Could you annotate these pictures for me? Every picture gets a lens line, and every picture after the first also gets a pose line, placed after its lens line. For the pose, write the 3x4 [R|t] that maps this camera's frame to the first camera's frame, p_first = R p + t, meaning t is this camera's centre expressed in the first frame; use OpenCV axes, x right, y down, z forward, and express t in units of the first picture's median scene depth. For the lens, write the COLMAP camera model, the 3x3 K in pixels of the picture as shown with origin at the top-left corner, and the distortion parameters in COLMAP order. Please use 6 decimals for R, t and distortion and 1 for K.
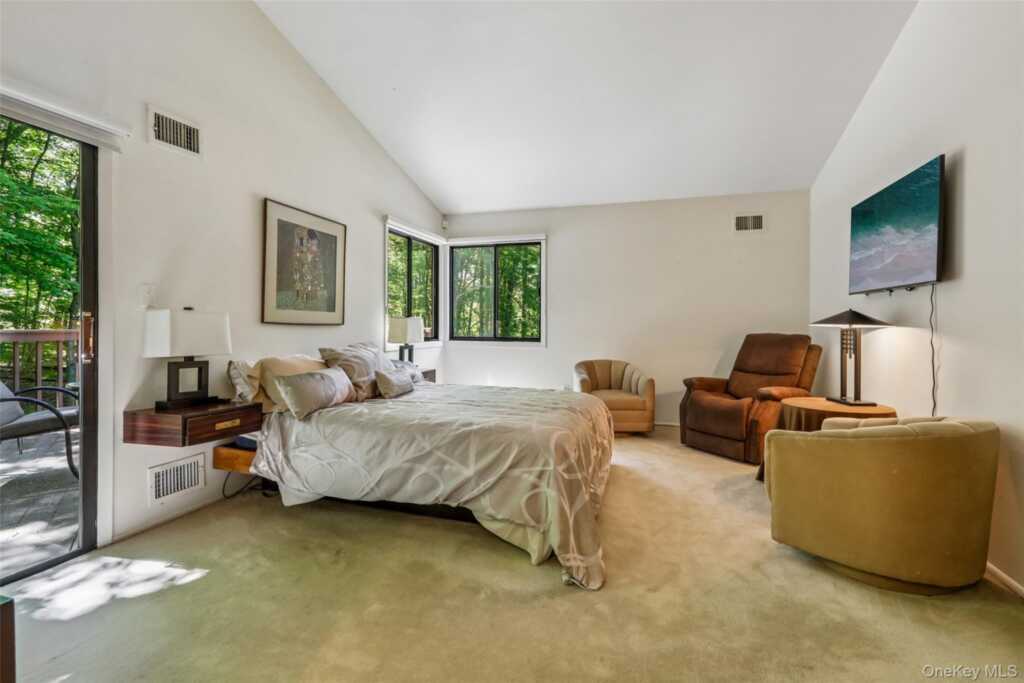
lens RADIAL K [[465.1, 0, 510.3], [0, 465.1, 321.8], [0, 0, 1]] dist [0.000185, 0.000453]
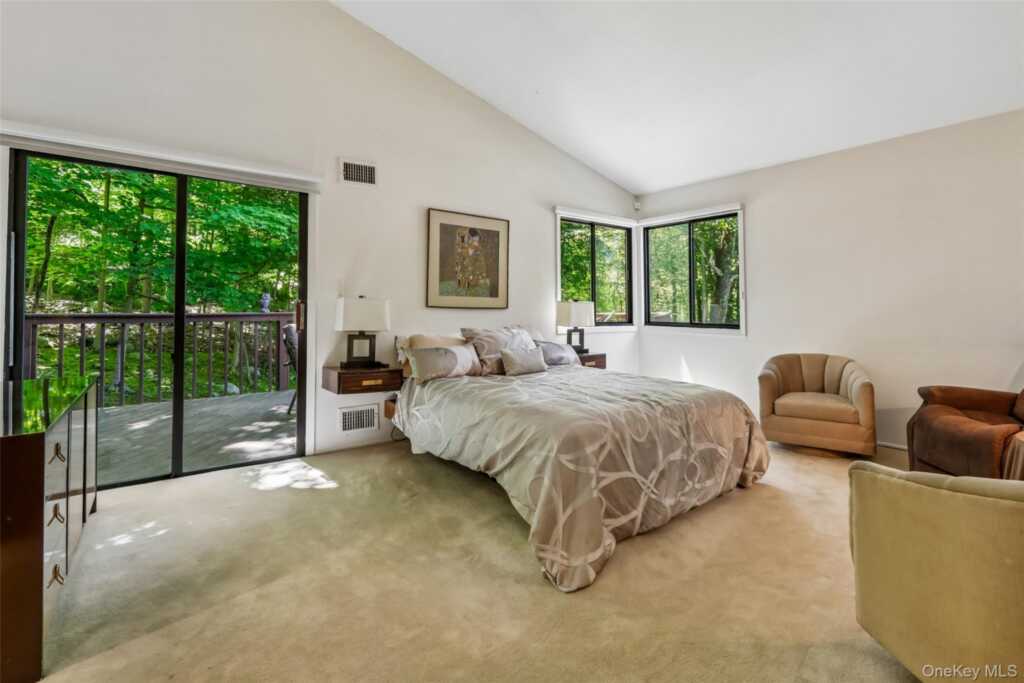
lens RADIAL K [[474.0, 0, 509.2], [0, 474.0, 290.4], [0, 0, 1]] dist [-0.000722, 0.000493]
pose [[0.809896, -0.024141, -0.586077, 0.426120], [0.003008, 0.999311, -0.037006, 0.005878], [0.586566, 0.028208, 0.809410, 0.096709]]
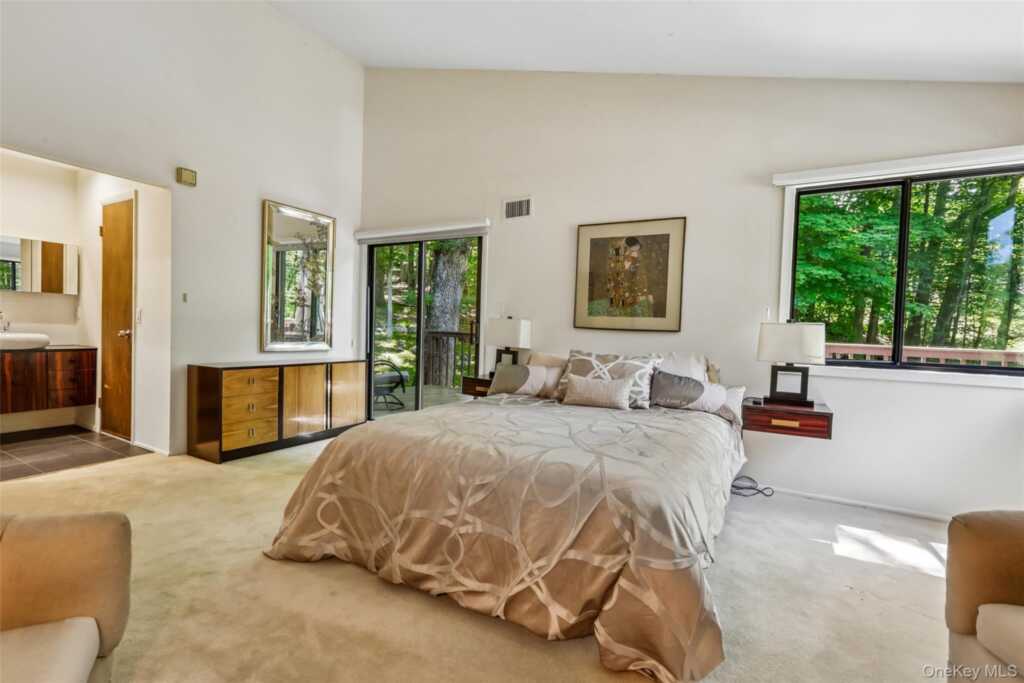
lens RADIAL K [[466.6, 0, 535.1], [0, 466.6, 345.7], [0, 0, 1]] dist [0.001747, 0.000287]
pose [[-0.207891, 0.020796, -0.977931, 0.746166], [-0.024947, 0.999336, 0.026555, 0.021091], [0.977834, 0.029917, -0.207235, 1.224406]]
